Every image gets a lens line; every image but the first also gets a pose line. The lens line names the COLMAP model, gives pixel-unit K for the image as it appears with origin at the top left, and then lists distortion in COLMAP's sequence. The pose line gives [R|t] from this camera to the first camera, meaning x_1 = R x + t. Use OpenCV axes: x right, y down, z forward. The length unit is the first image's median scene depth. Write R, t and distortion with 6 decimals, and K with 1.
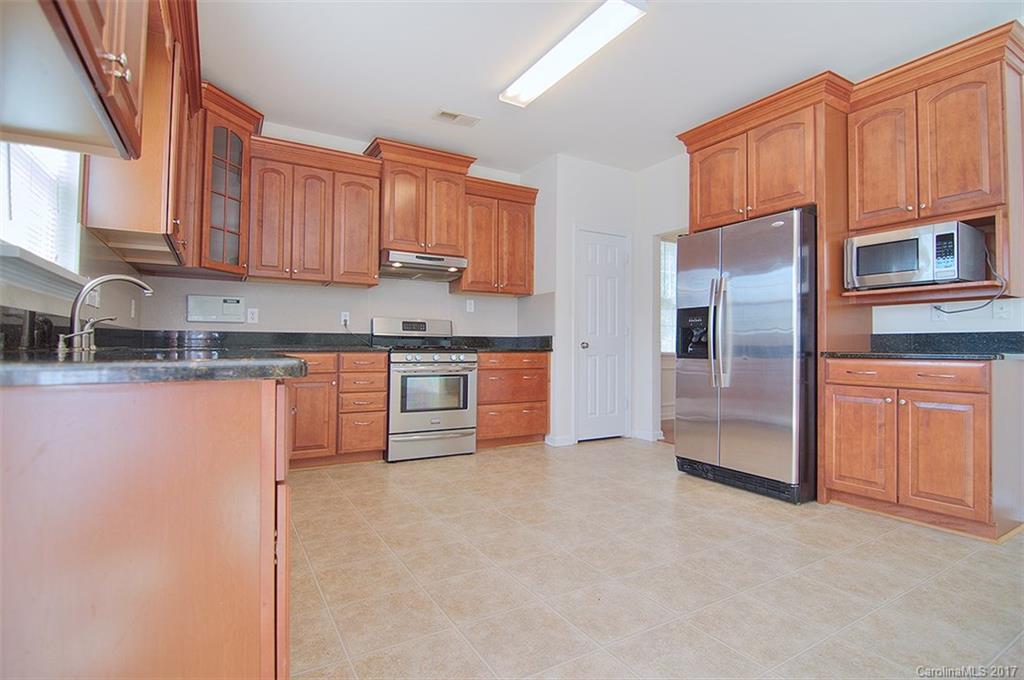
lens RADIAL K [[500.3, 0, 512.2], [0, 500.3, 330.1], [0, 0, 1]] dist [-0.015029, -0.001578]
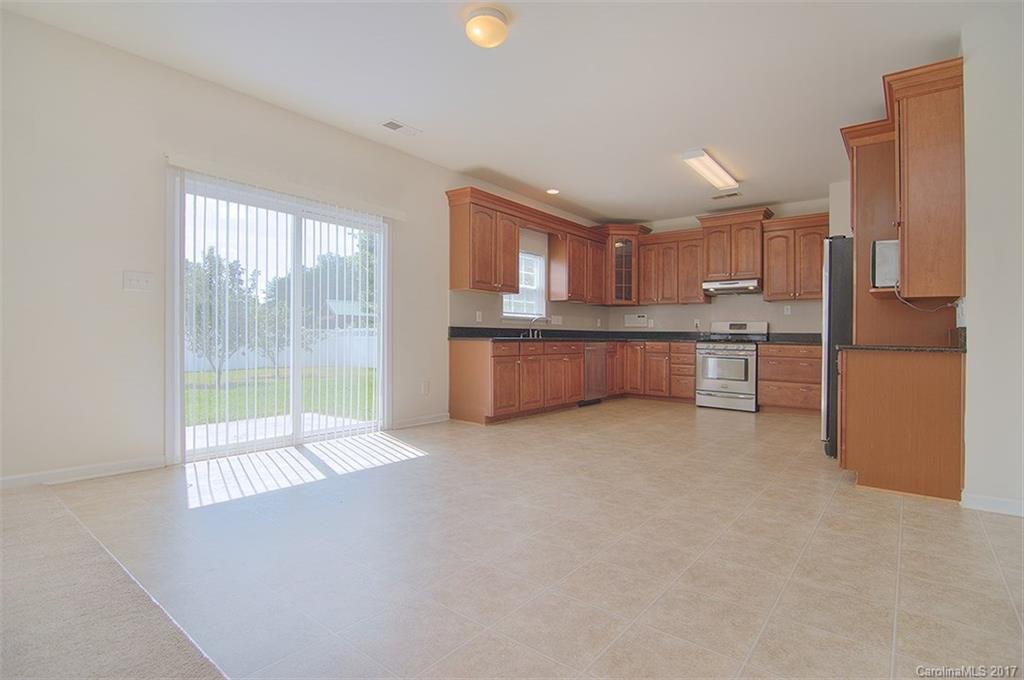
lens RADIAL K [[500.3, 0, 522.3], [0, 500.3, 335.6], [0, 0, 1]] dist [-0.015029, -0.001578]
pose [[0.371306, 0.001314, -0.928510, 1.122034], [0.017067, 0.999820, 0.008240, -0.004642], [0.928354, -0.018907, 0.371217, -0.201351]]
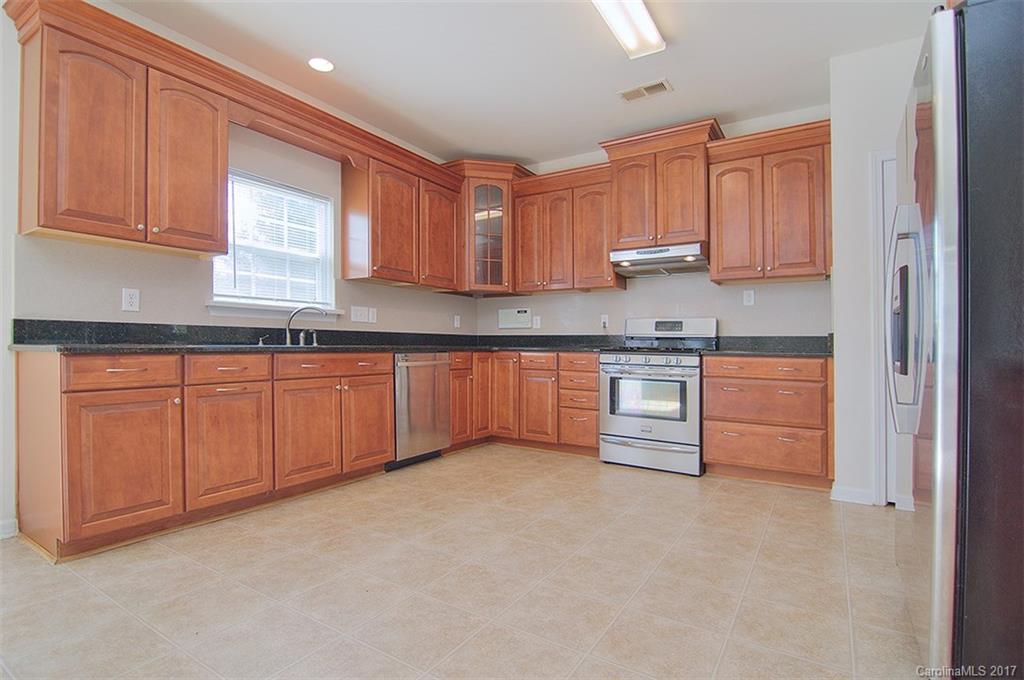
lens RADIAL K [[500.3, 0, 507.2], [0, 500.3, 335.9], [0, 0, 1]] dist [-0.015029, -0.001578]
pose [[0.453574, -0.014630, -0.891098, 0.564156], [0.018954, 0.999797, -0.006767, 0.013002], [0.891017, -0.013821, 0.453760, 0.367246]]
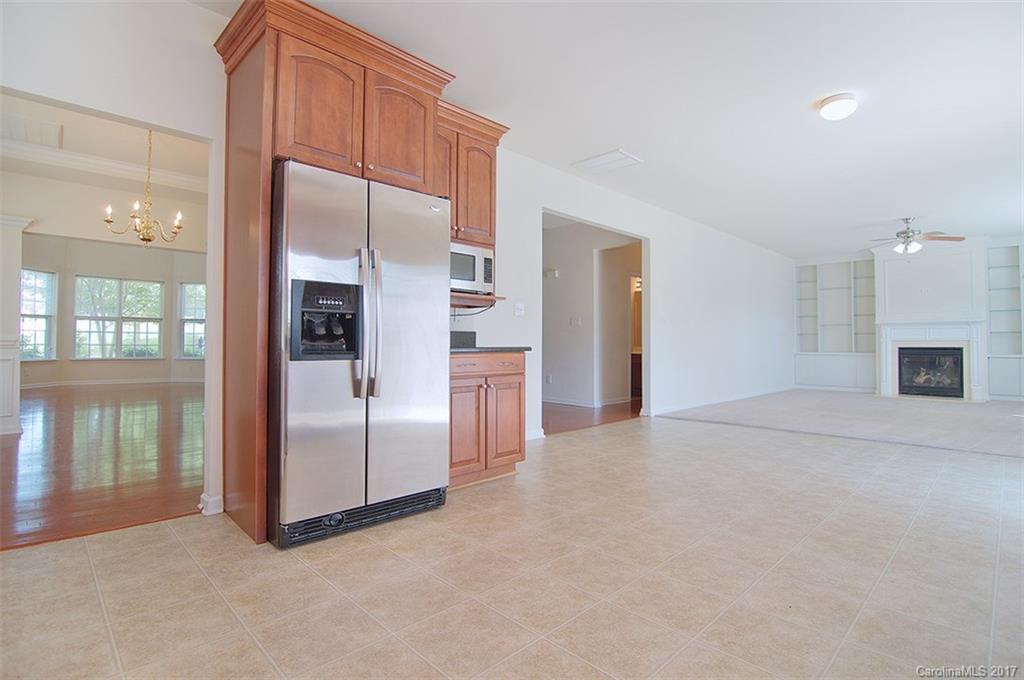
lens RADIAL K [[500.3, 0, 510.5], [0, 500.3, 333.6], [0, 0, 1]] dist [-0.015029, -0.001578]
pose [[-0.240240, 0.005652, 0.970697, -0.296276], [-0.040915, 0.999035, -0.015943, 0.018838], [-0.969851, -0.043546, -0.239777, 0.824502]]
